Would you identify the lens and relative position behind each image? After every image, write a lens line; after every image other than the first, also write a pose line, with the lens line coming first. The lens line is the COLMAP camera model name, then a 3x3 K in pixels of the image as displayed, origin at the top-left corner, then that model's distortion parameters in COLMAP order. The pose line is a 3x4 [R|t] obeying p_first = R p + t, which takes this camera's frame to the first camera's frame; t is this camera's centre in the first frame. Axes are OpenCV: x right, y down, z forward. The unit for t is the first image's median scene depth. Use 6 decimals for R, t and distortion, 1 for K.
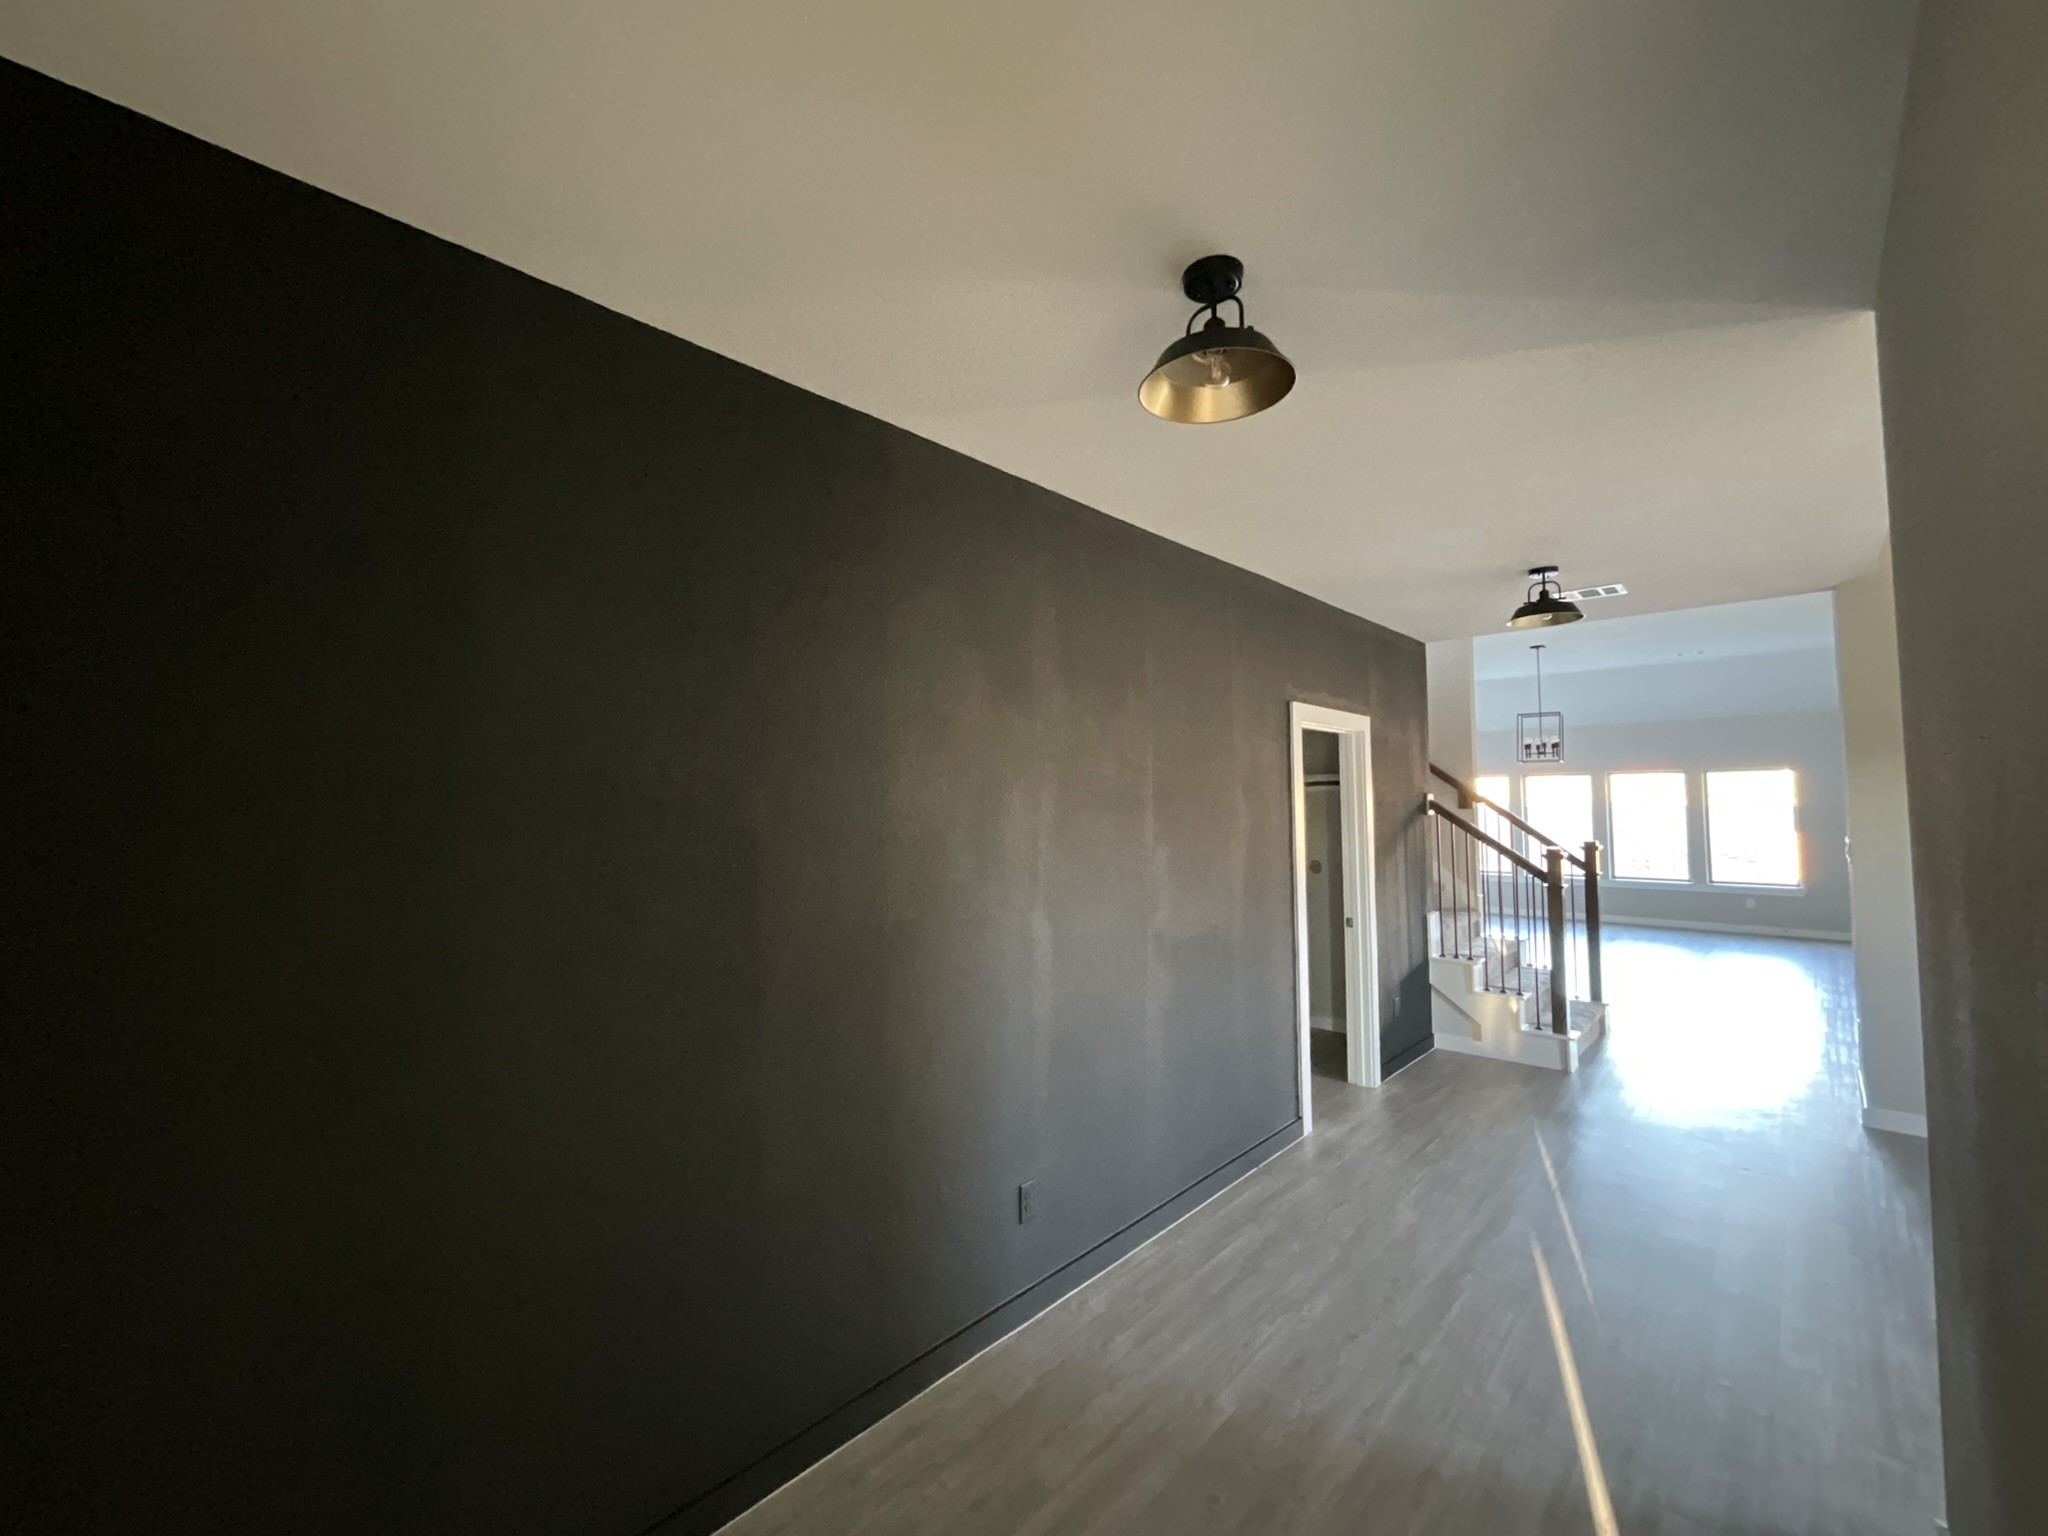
lens RADIAL K [[822.1, 0, 1024.0], [0, 822.1, 768.0], [0, 0, 1]] dist [-0.018032, -0.000077]
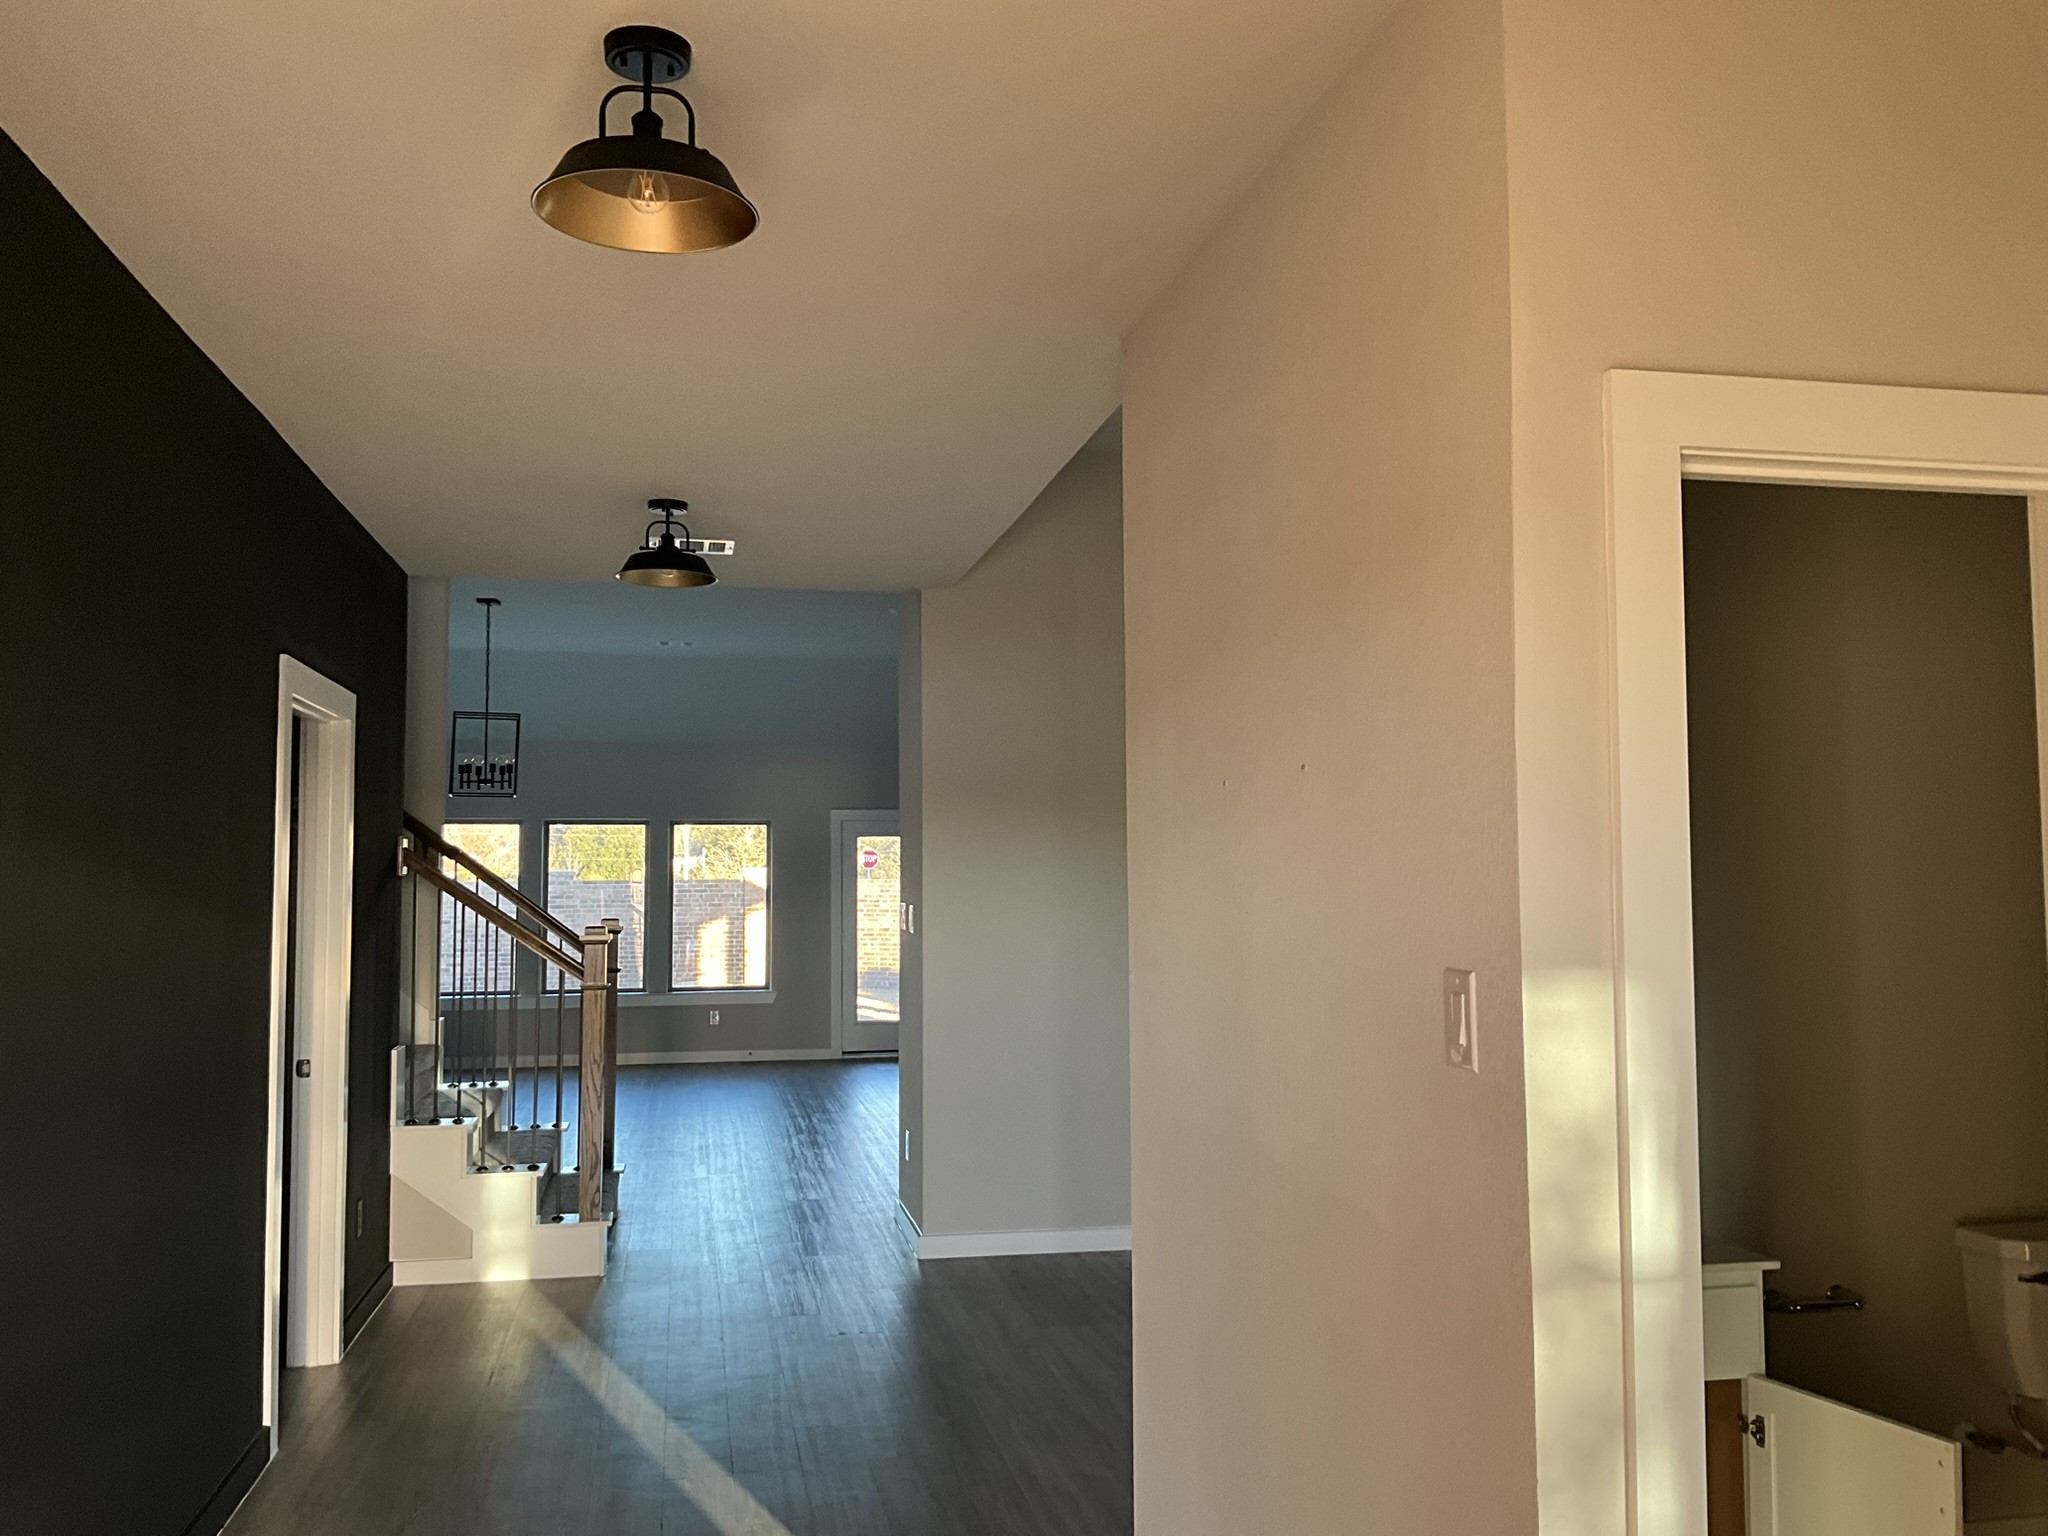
lens RADIAL K [[1722.2, 0, 1024.0], [0, 1722.2, 768.0], [0, 0, 1]] dist [0.004174, 0.002233]
pose [[0.559492, 0.059532, 0.826695, -0.257832], [-0.038480, 0.998207, -0.045840, 0.020738], [-0.827942, -0.006164, 0.560779, -0.030933]]
